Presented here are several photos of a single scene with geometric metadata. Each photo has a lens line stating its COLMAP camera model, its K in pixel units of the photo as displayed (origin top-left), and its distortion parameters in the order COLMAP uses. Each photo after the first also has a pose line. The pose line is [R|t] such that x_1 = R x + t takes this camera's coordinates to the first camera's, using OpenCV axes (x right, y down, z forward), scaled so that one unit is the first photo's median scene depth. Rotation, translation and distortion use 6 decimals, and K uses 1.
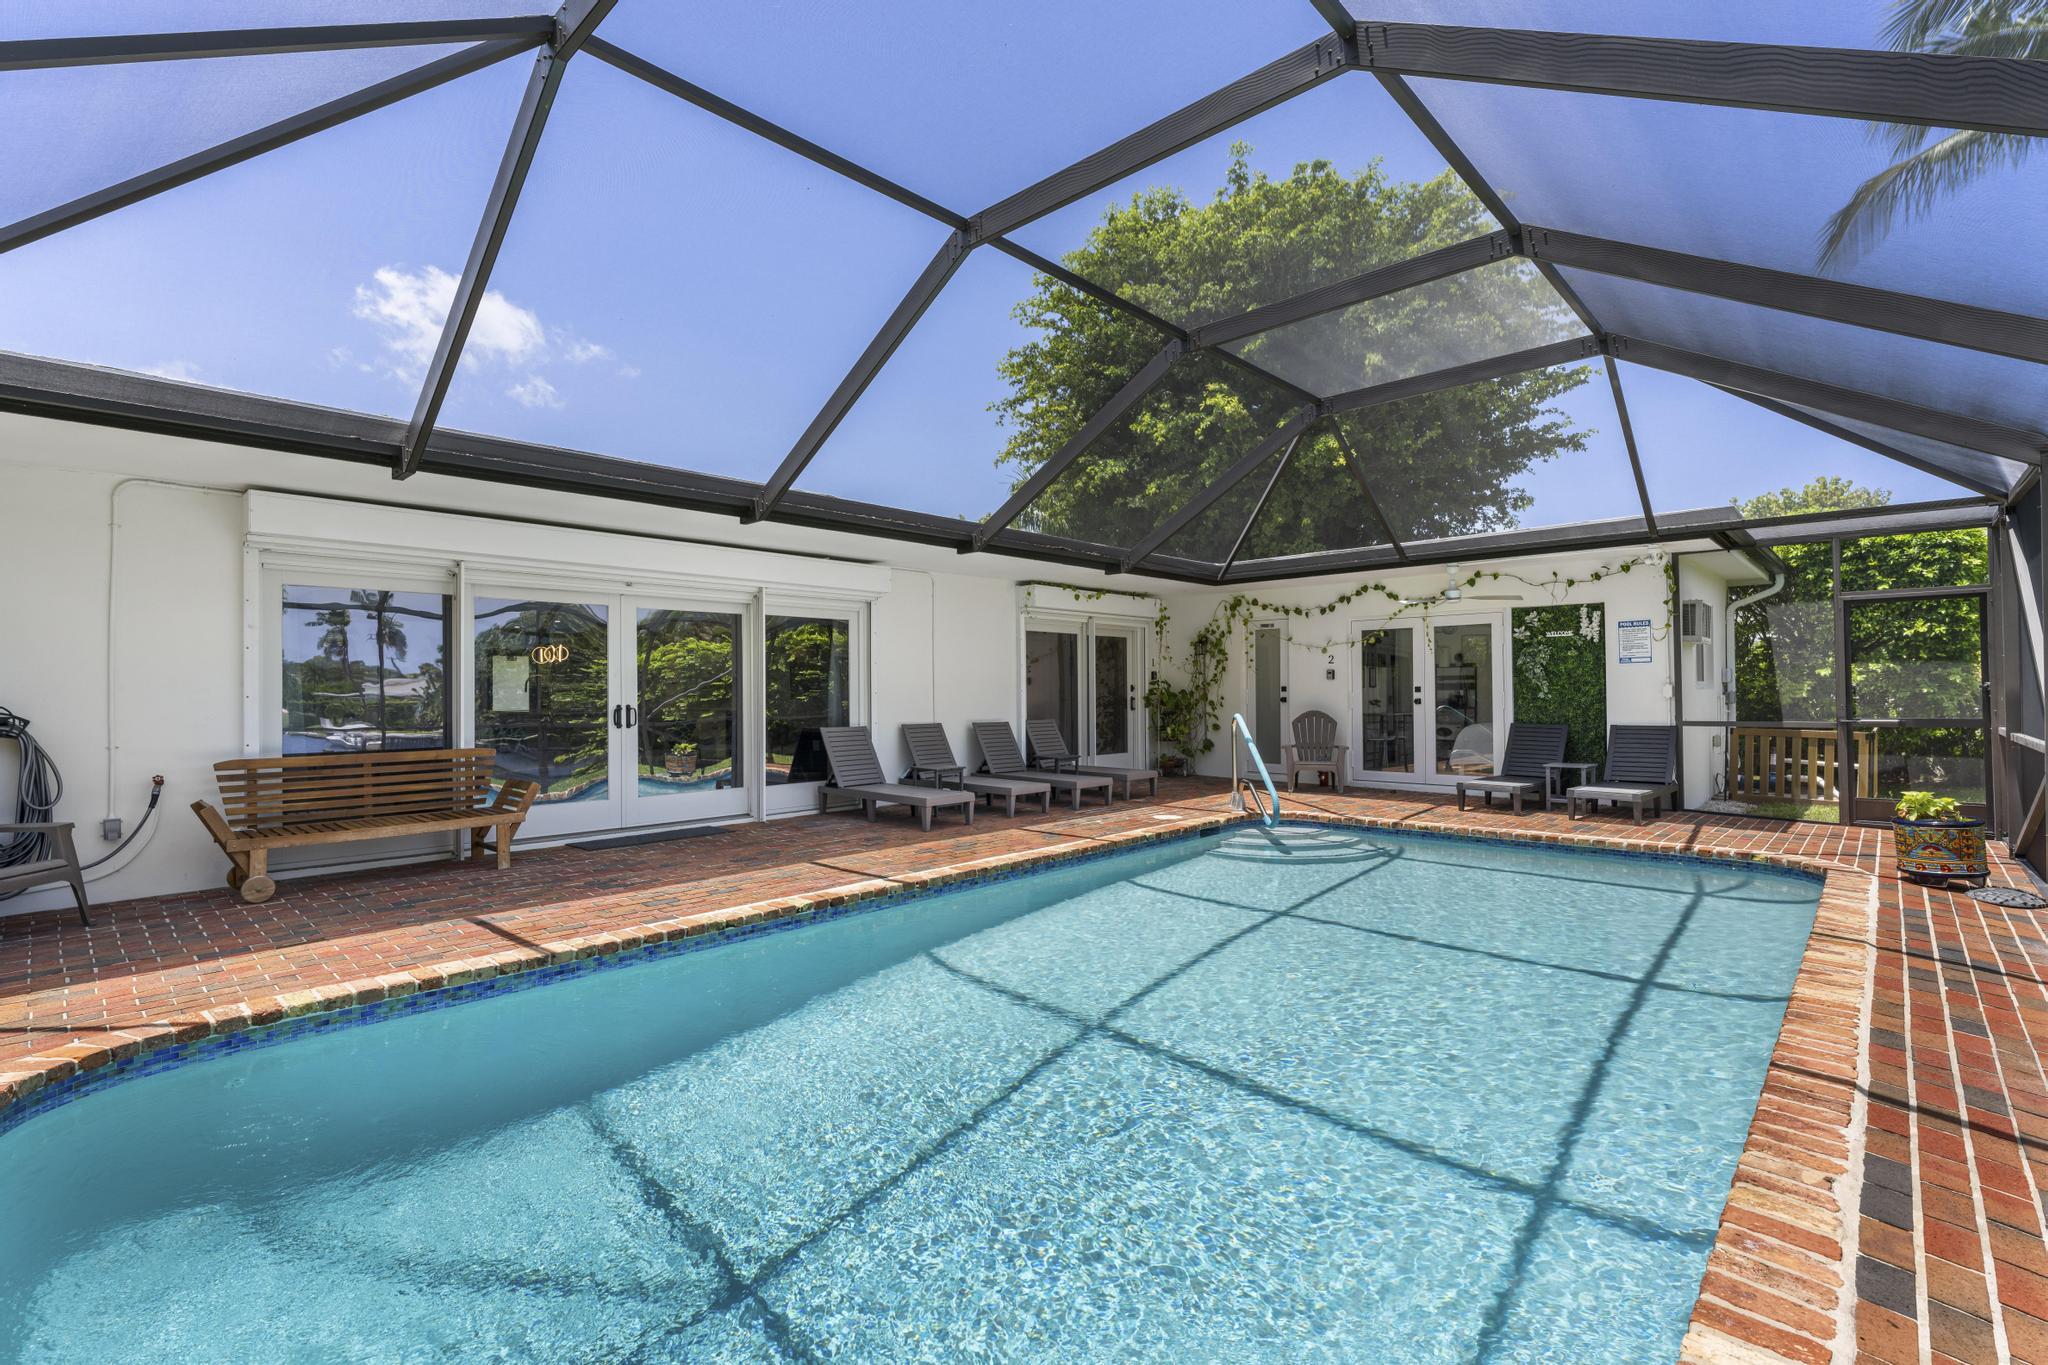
lens RADIAL K [[933.1, 0, 1025.5], [0, 933.1, 676.9], [0, 0, 1]] dist [-0.002975, -0.000867]
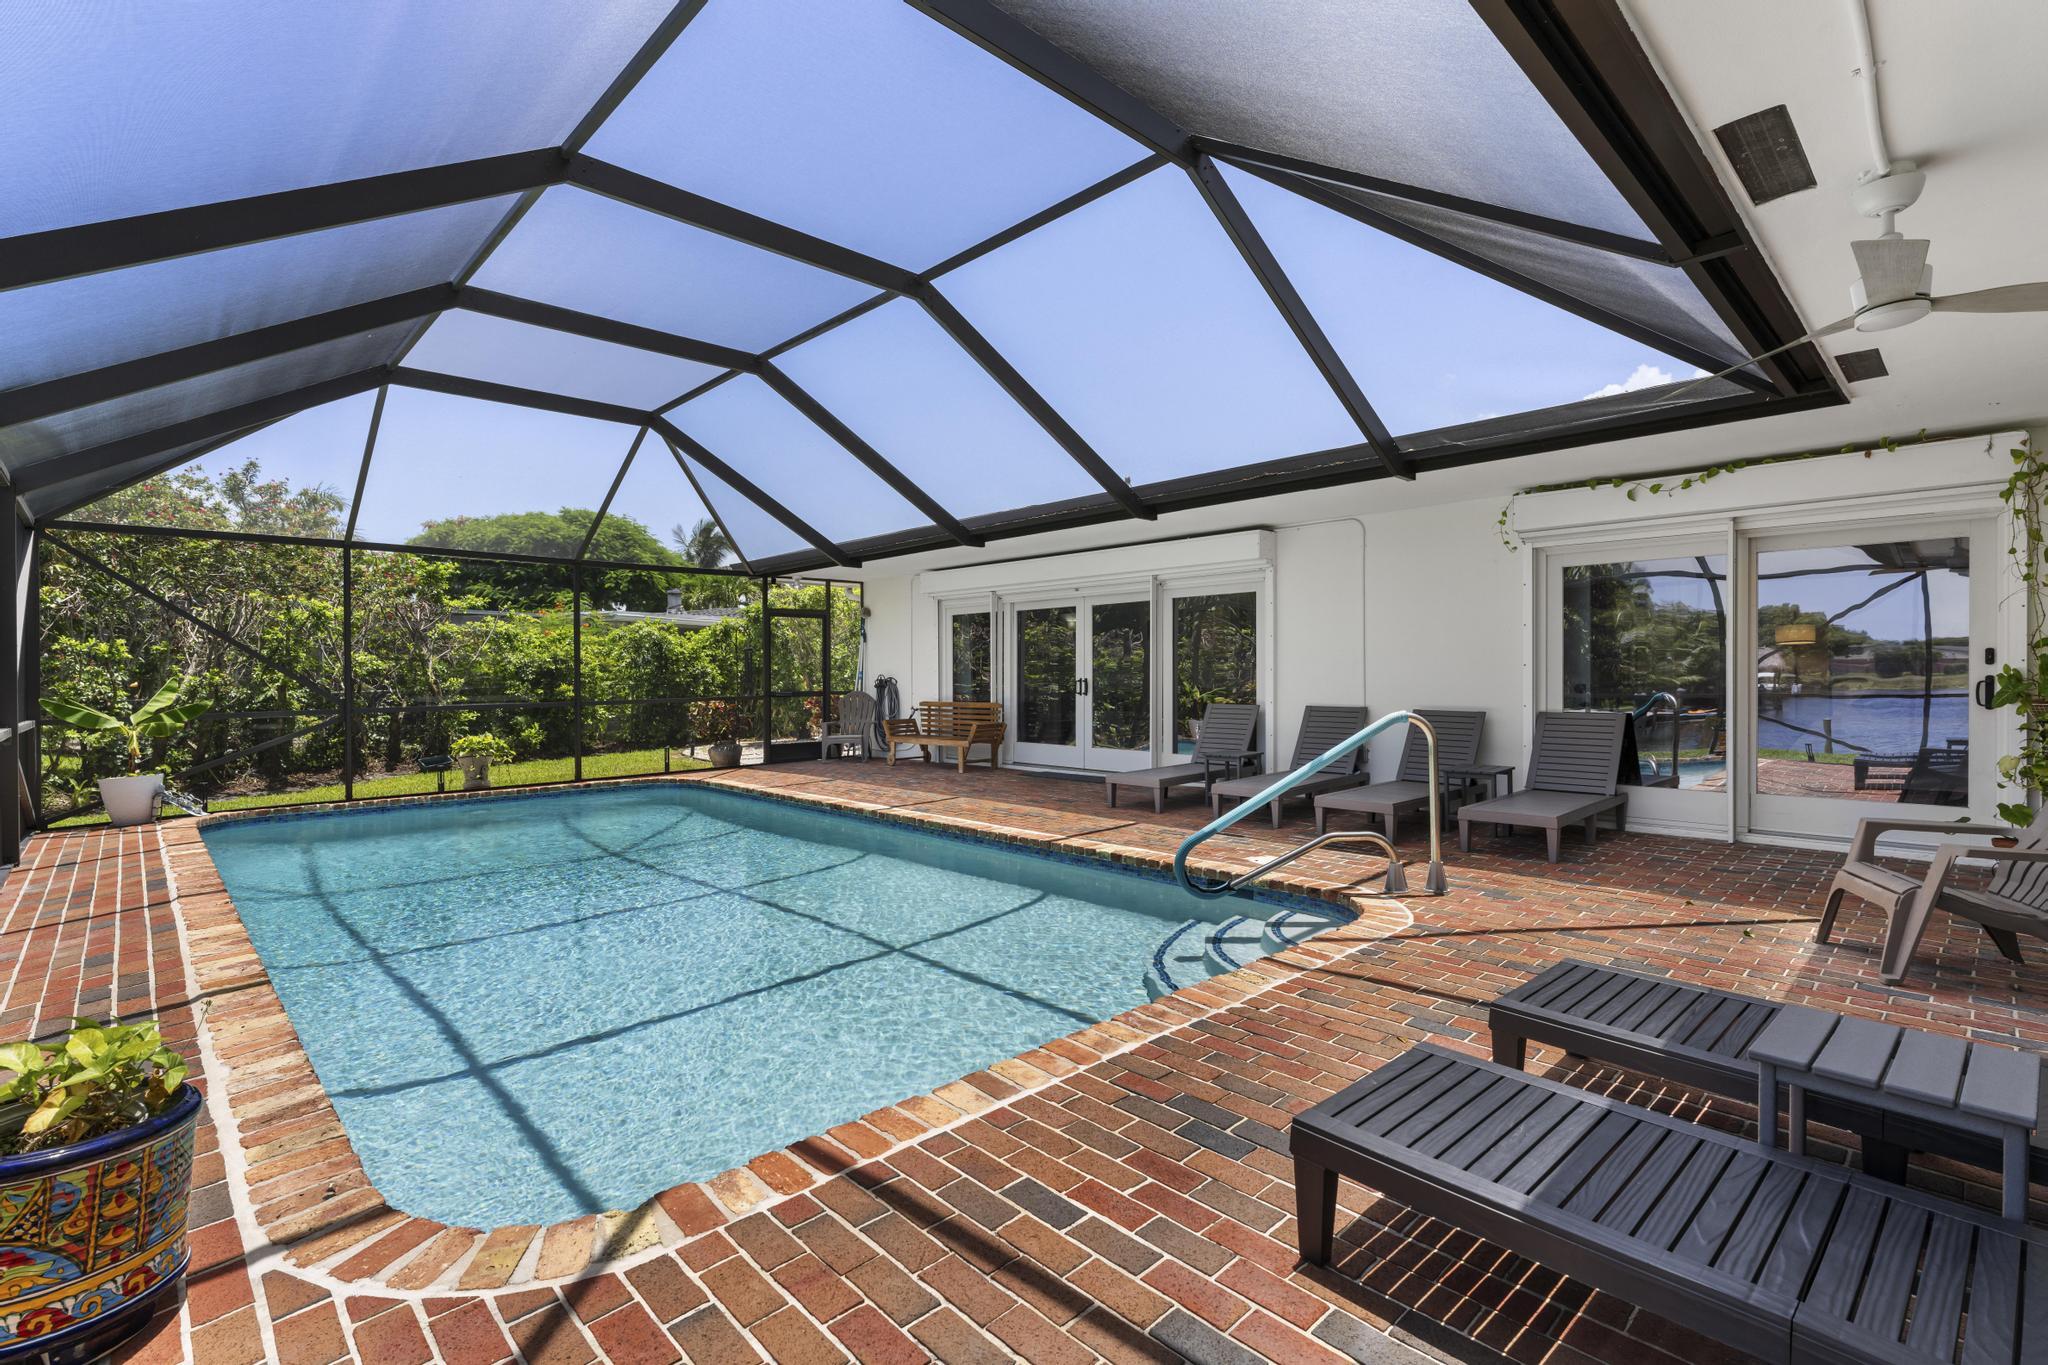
lens RADIAL K [[933.1, 0, 1015.5], [0, 933.1, 687.6], [0, 0, 1]] dist [-0.002975, -0.000867]
pose [[-0.059928, 0.024415, -0.997904, 0.683880], [0.023500, 0.999458, 0.023042, 0.007794], [0.997926, -0.022070, -0.060469, 0.724536]]
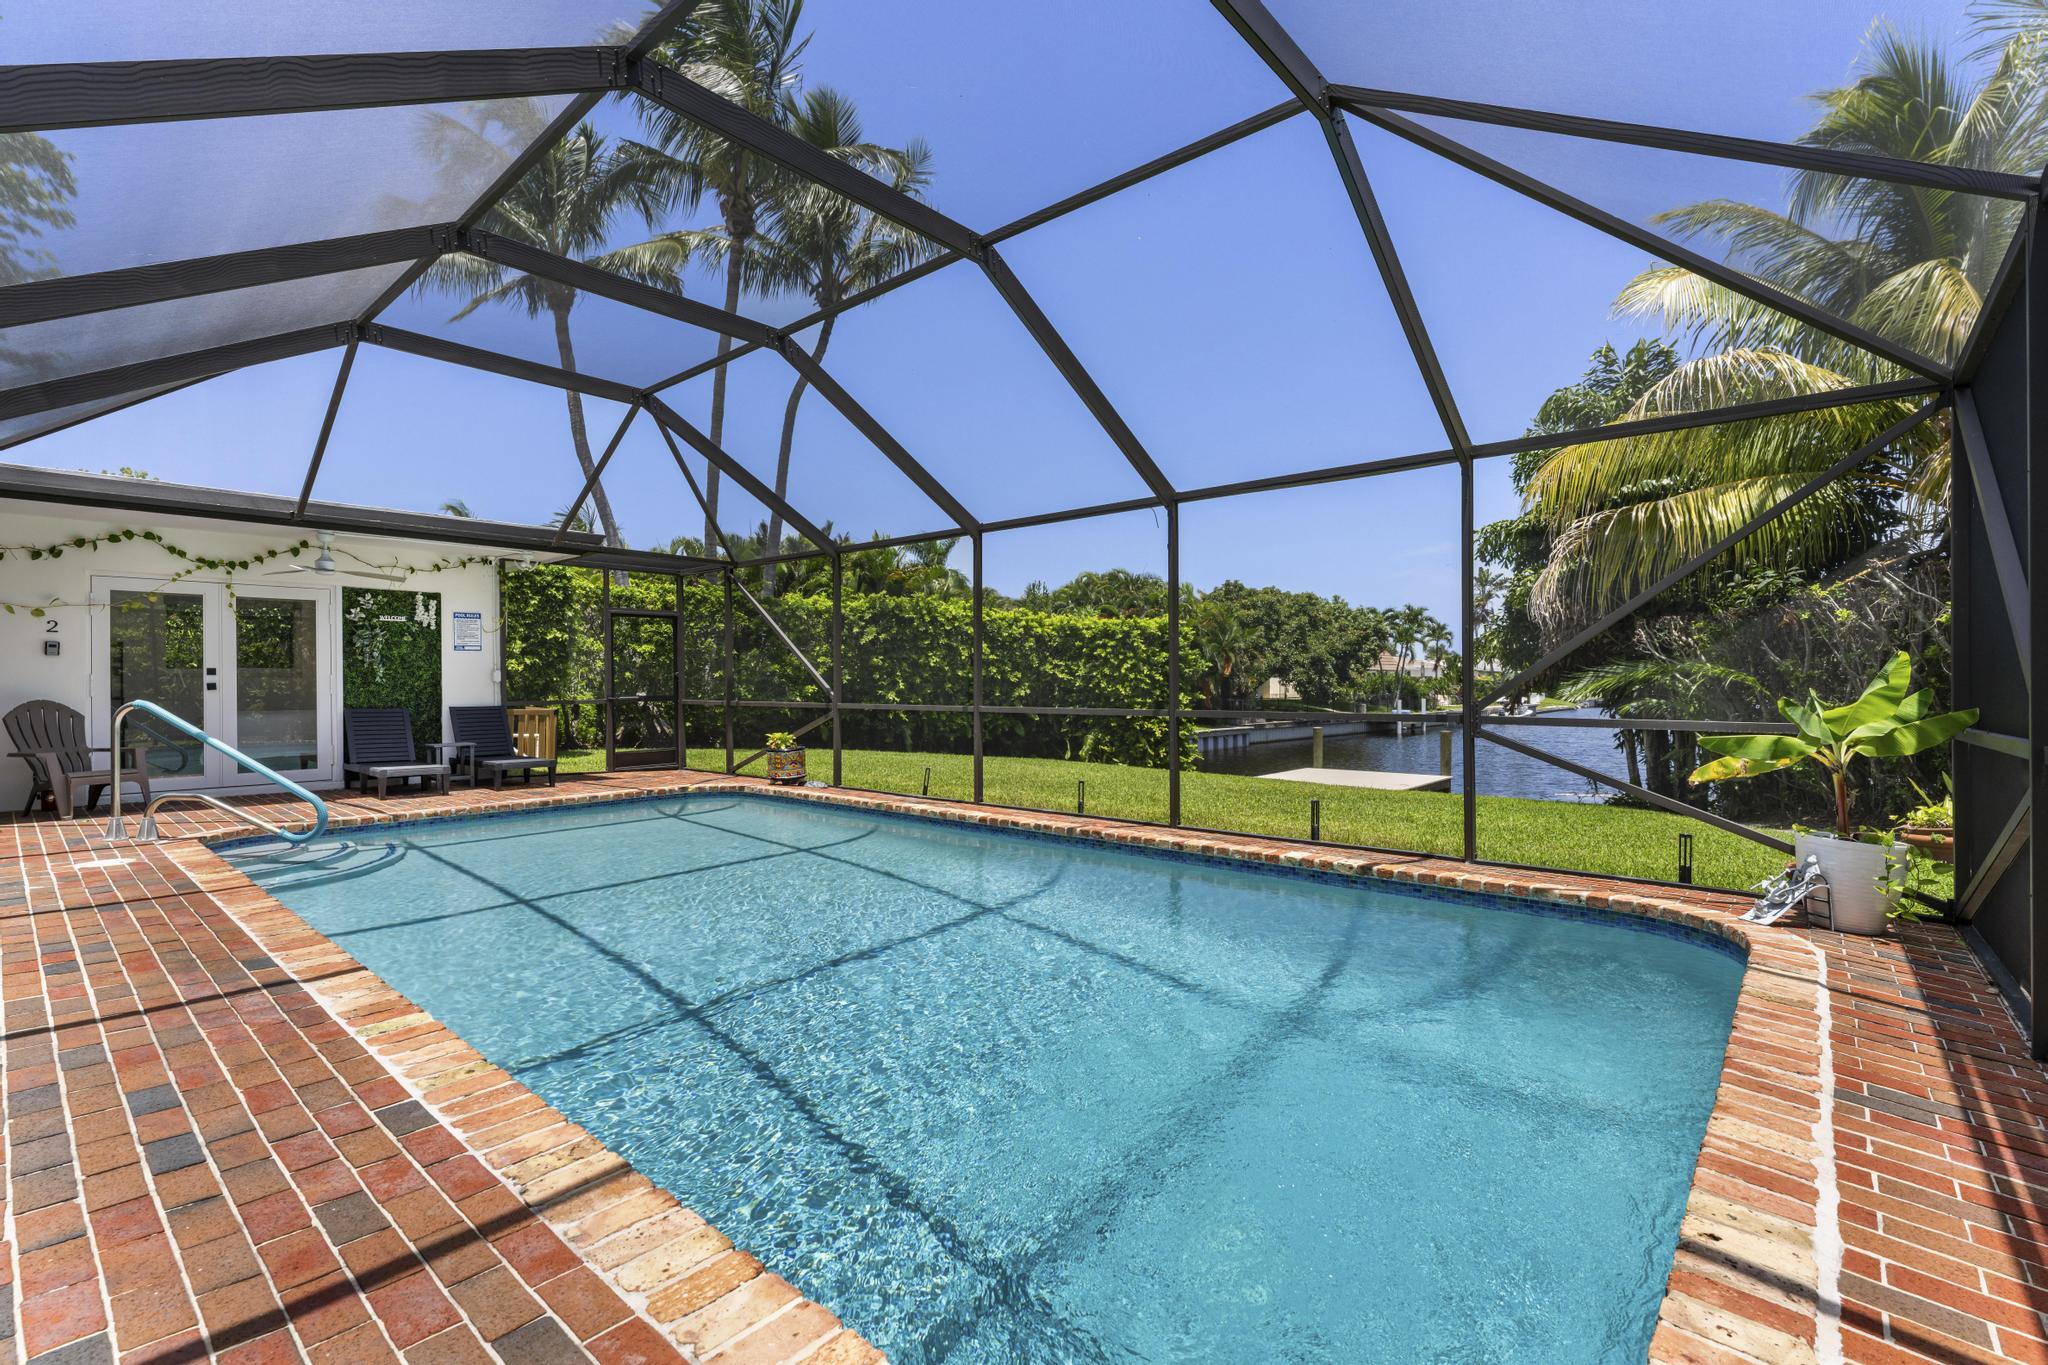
lens RADIAL K [[904.1, 0, 1014.5], [0, 904.1, 686.0], [0, 0, 1]] dist [-0.002776, 0.001672]
pose [[-0.022859, 0.003502, 0.999733, -0.400844], [-0.013906, 0.999896, -0.003821, 0.020393], [-0.999642, -0.013990, -0.022808, 0.334899]]
